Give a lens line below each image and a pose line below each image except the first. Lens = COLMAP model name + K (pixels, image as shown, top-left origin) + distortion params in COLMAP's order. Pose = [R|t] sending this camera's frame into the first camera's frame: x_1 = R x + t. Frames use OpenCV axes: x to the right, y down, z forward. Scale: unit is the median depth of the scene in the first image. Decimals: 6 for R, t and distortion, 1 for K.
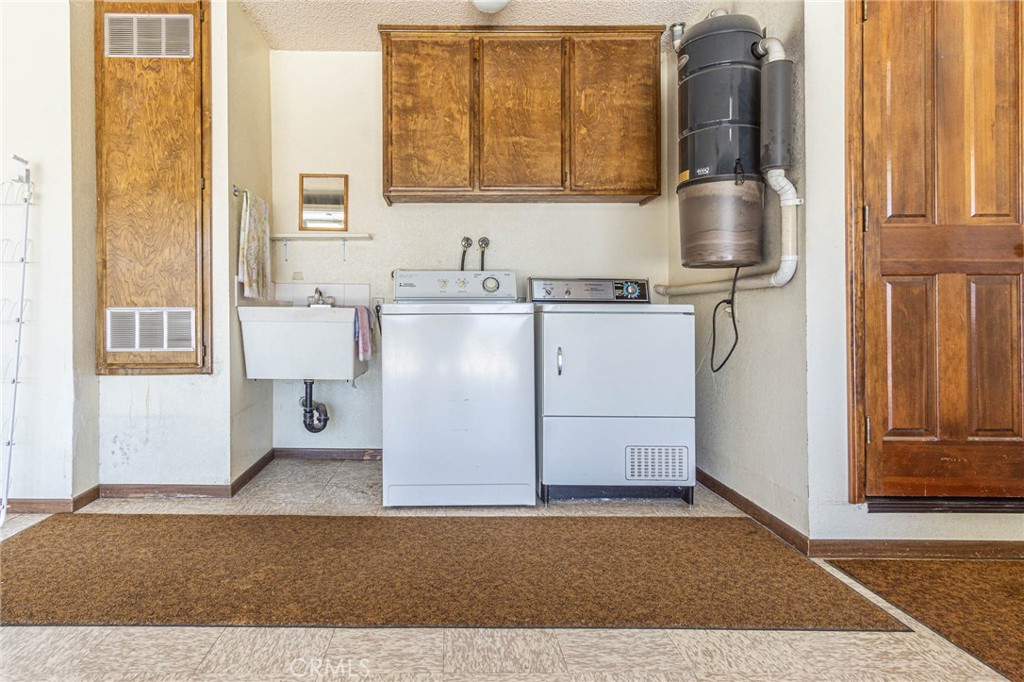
lens RADIAL K [[557.0, 0, 452.7], [0, 557.0, 307.8], [0, 0, 1]] dist [0.005482, 0.001163]
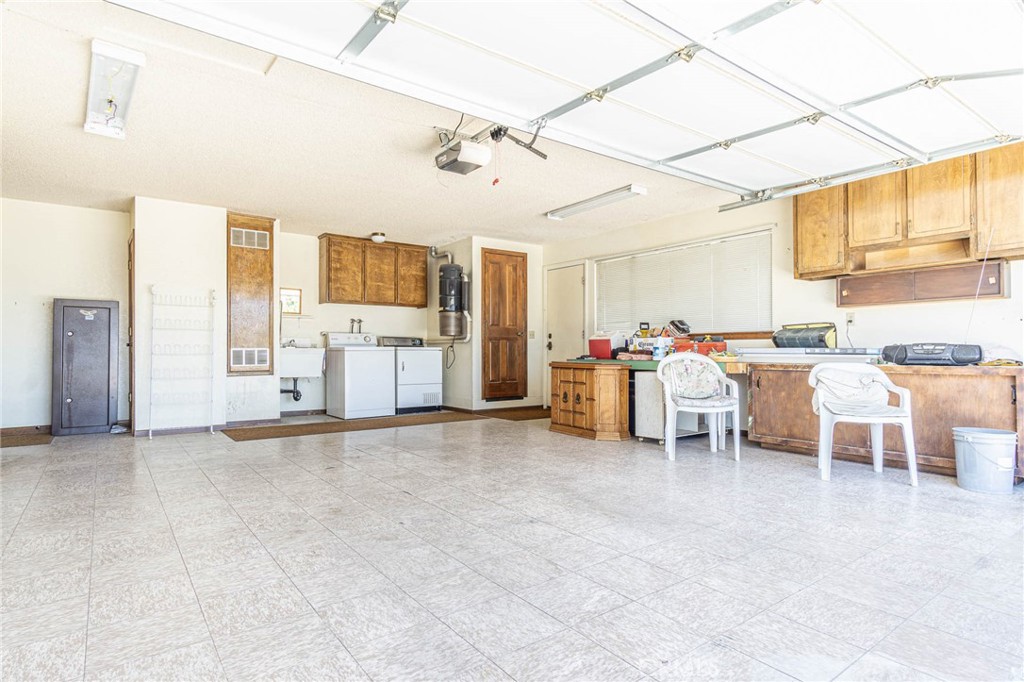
lens RADIAL K [[557.0, 0, 510.2], [0, 557.0, 340.7], [0, 0, 1]] dist [0.005482, 0.001163]
pose [[0.796697, 0.008788, 0.604315, -1.117067], [-0.004088, 0.999950, -0.009152, -0.016107], [-0.604365, 0.004821, 0.796693, -1.670769]]
